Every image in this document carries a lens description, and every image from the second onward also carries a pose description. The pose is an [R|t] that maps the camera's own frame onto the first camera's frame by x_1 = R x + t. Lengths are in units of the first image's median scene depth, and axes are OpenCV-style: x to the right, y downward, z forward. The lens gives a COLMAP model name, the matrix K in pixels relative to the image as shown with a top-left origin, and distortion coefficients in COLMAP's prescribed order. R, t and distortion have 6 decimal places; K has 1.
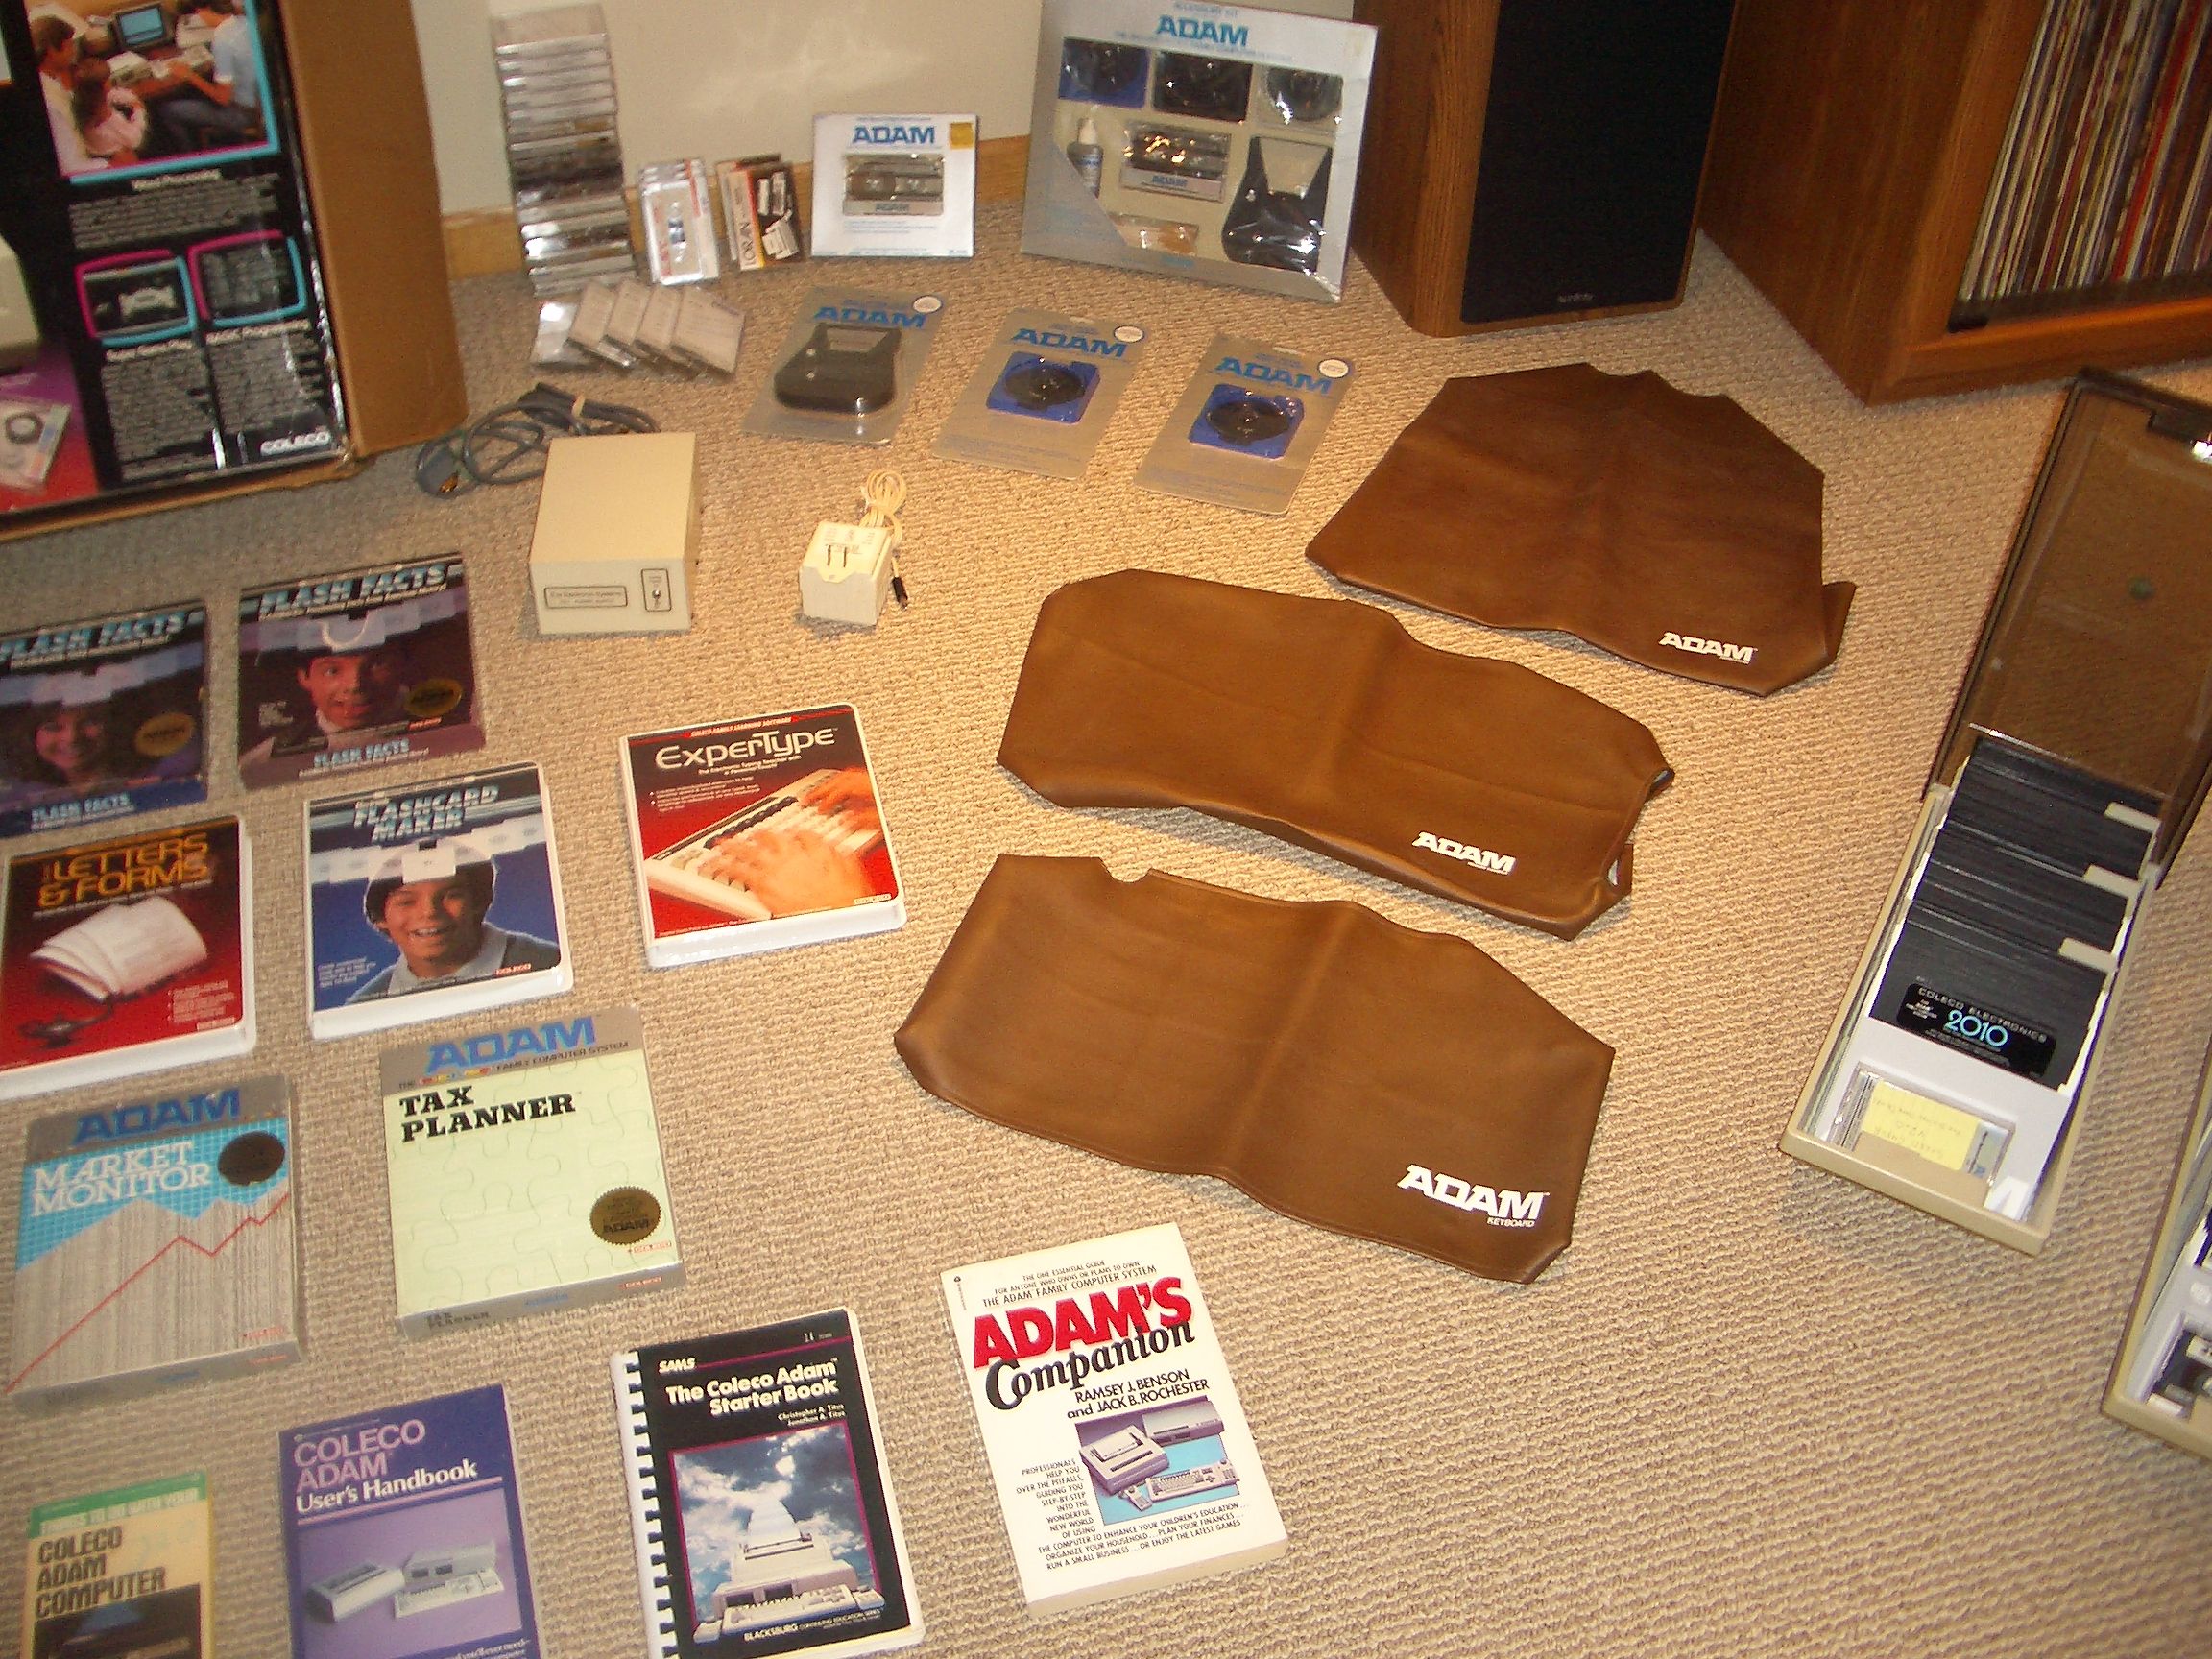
lens RADIAL K [[2314.5, 0, 1063.2], [0, 2314.5, 780.1], [0, 0, 1]] dist [-0.259745, 0.305306]
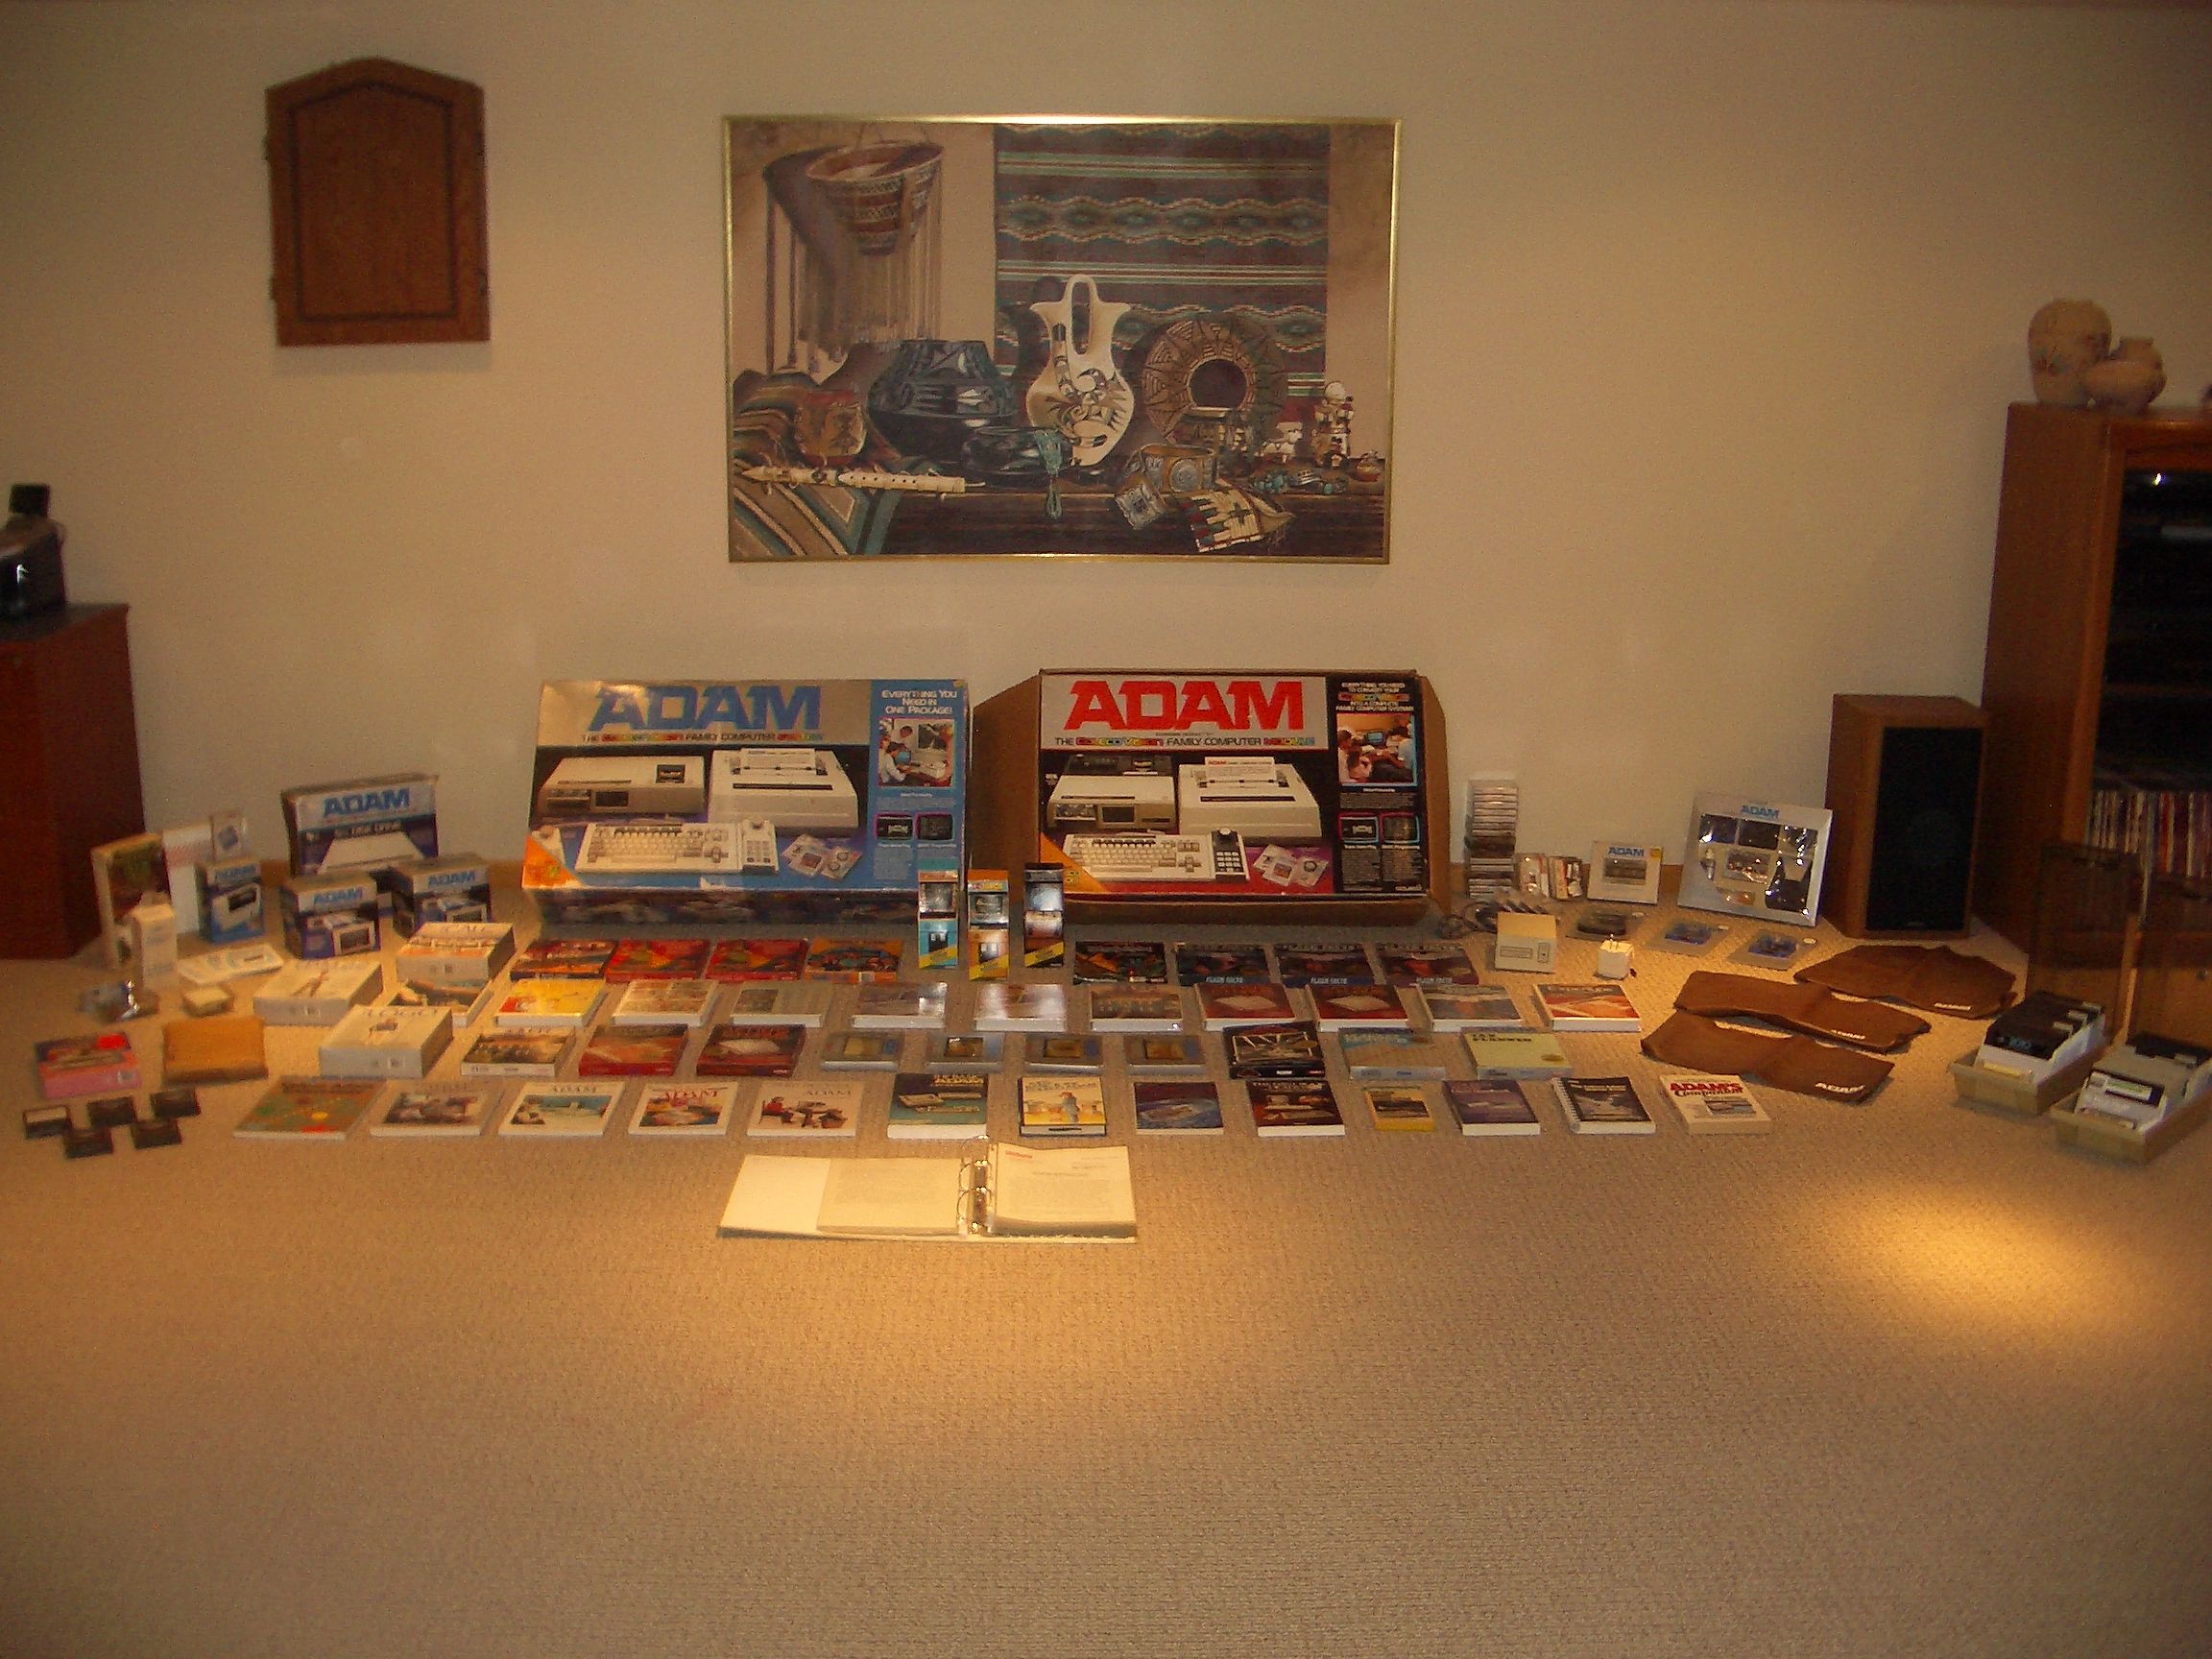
lens RADIAL K [[2245.6, 0, 929.0], [0, 2245.6, 737.2], [0, 0, 1]] dist [-0.241226, 0.170033]
pose [[0.948933, 0.068266, -0.308002, -0.084119], [-0.216124, 0.851887, -0.477052, 1.056558], [0.229817, 0.519257, 0.823138, -1.360823]]
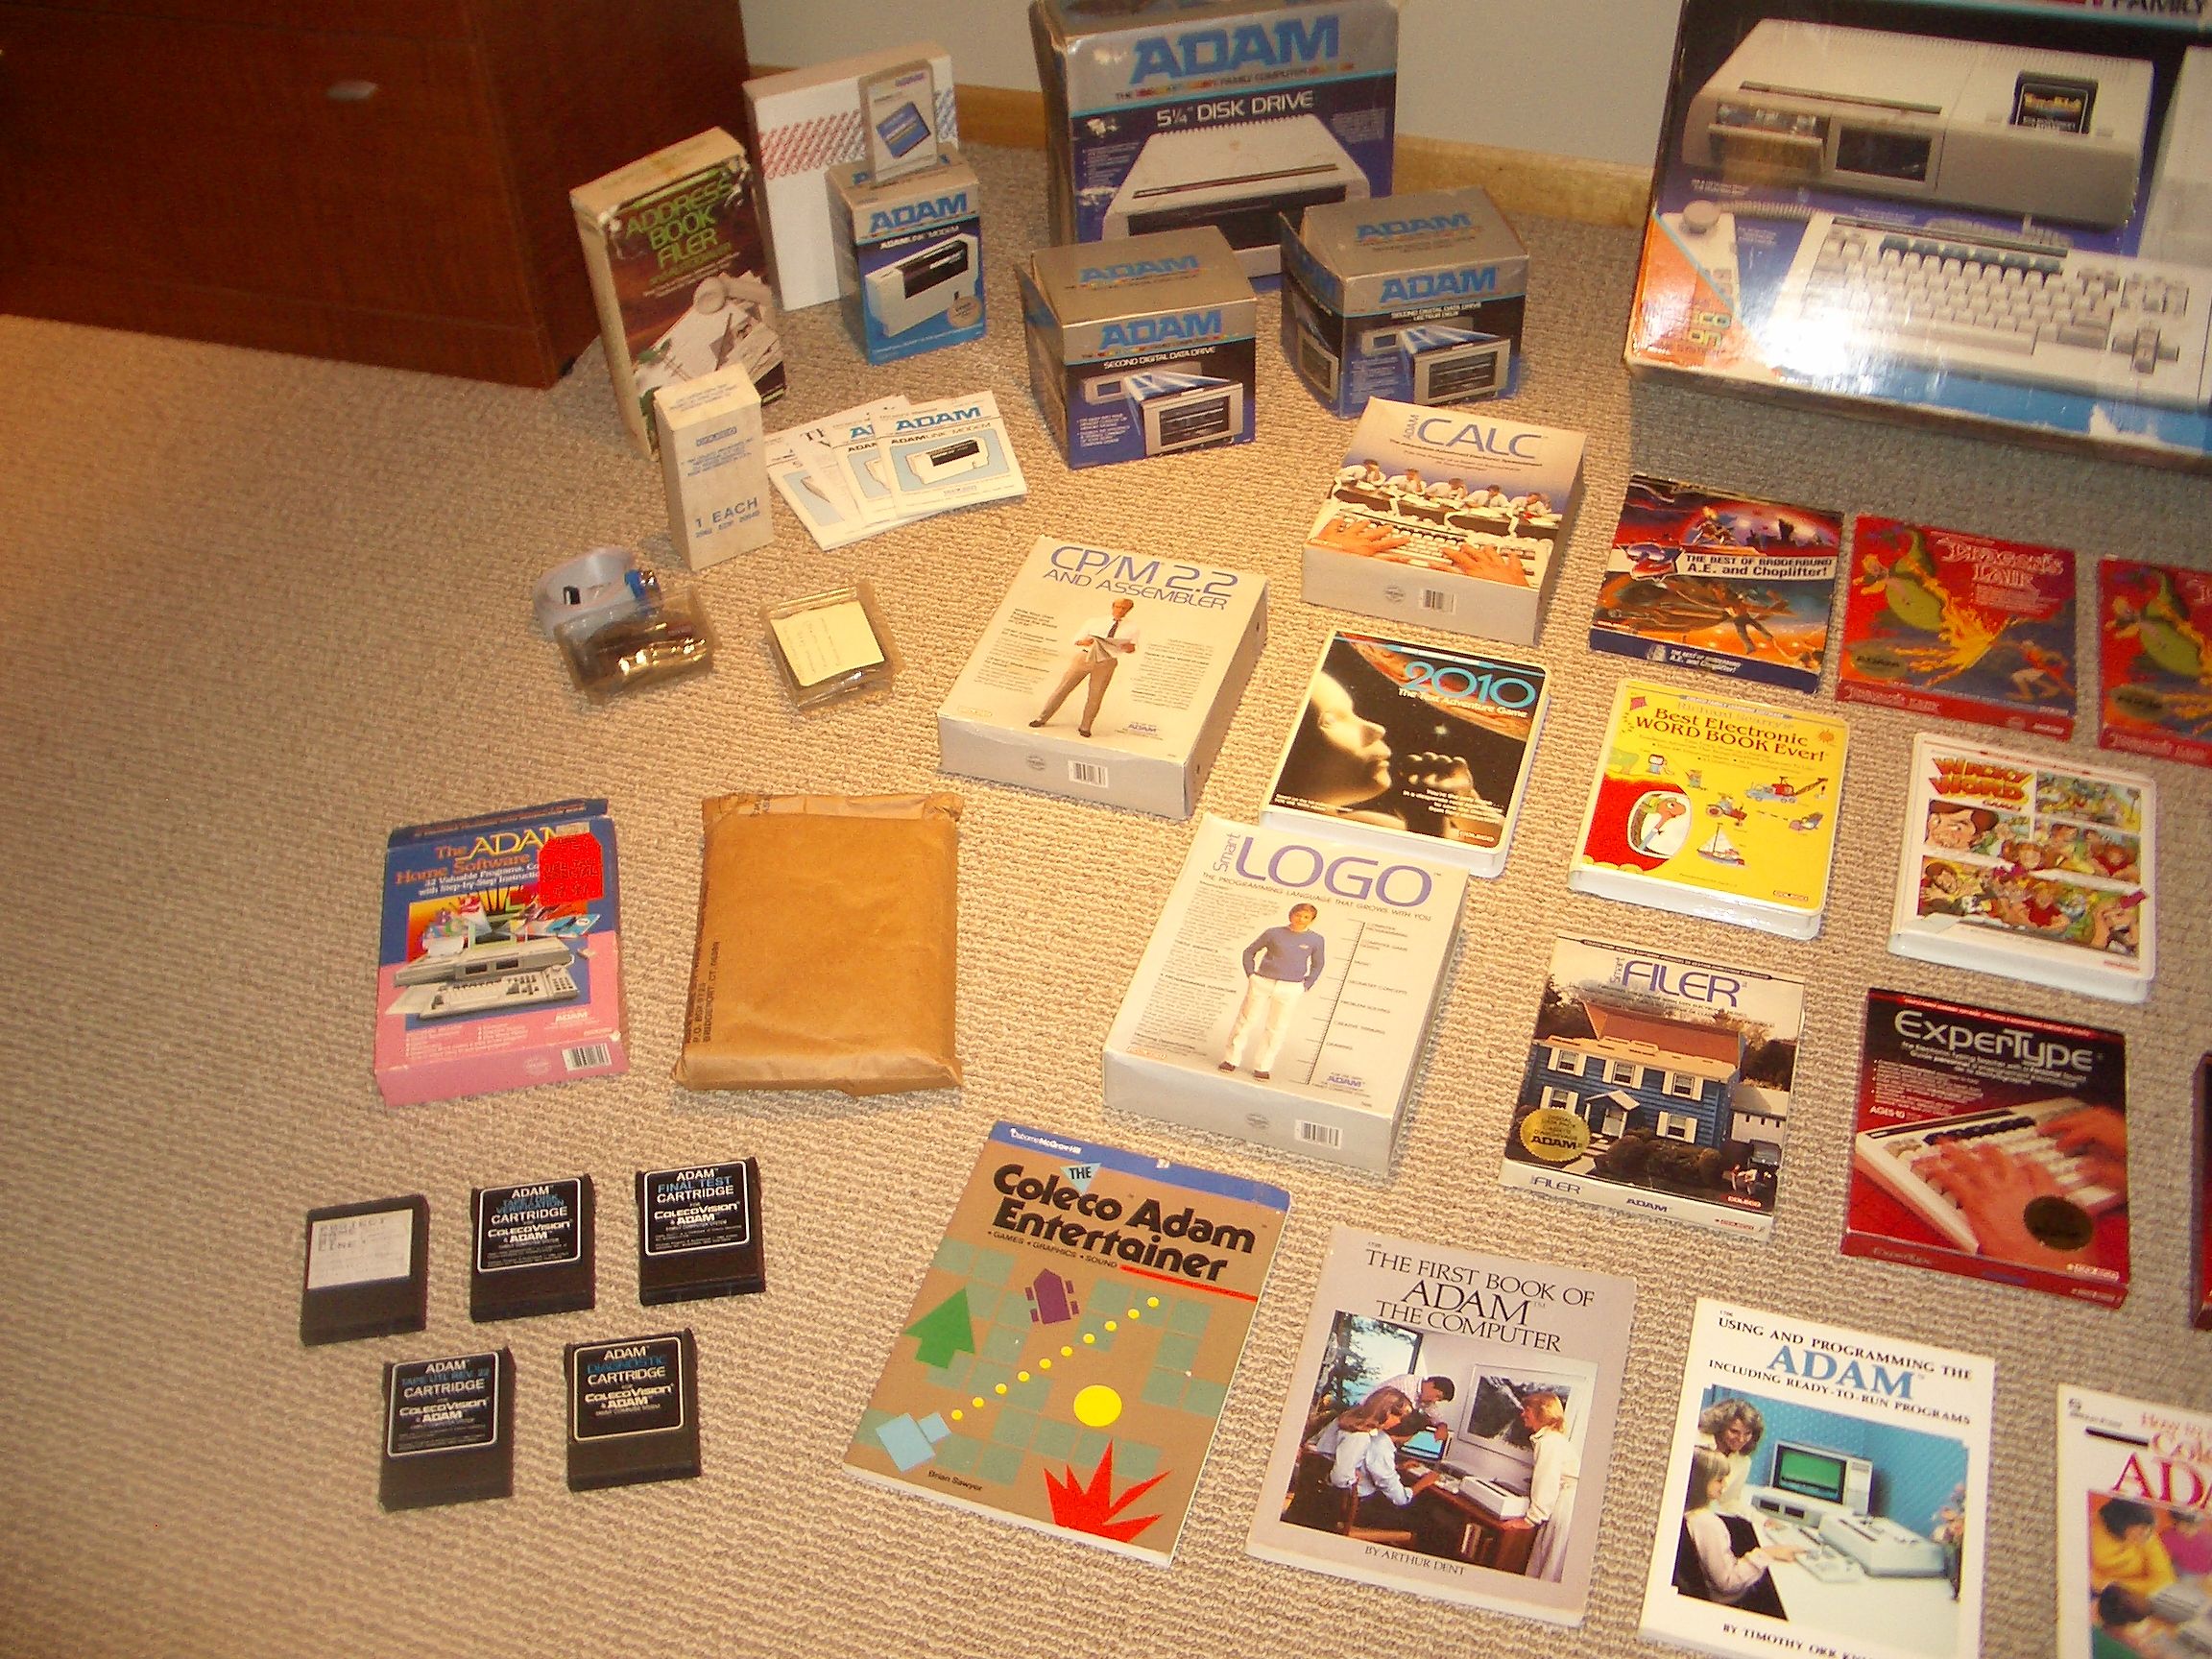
lens RADIAL K [[2292.8, 0, 1022.7], [0, 2292.8, 782.7], [0, 0, 1]] dist [-0.250148, 0.270934]
pose [[0.816000, 0.373320, -0.441334, -1.034916], [-0.365703, 0.924675, 0.106011, 0.229198], [0.447666, 0.074892, 0.891059, -0.256276]]
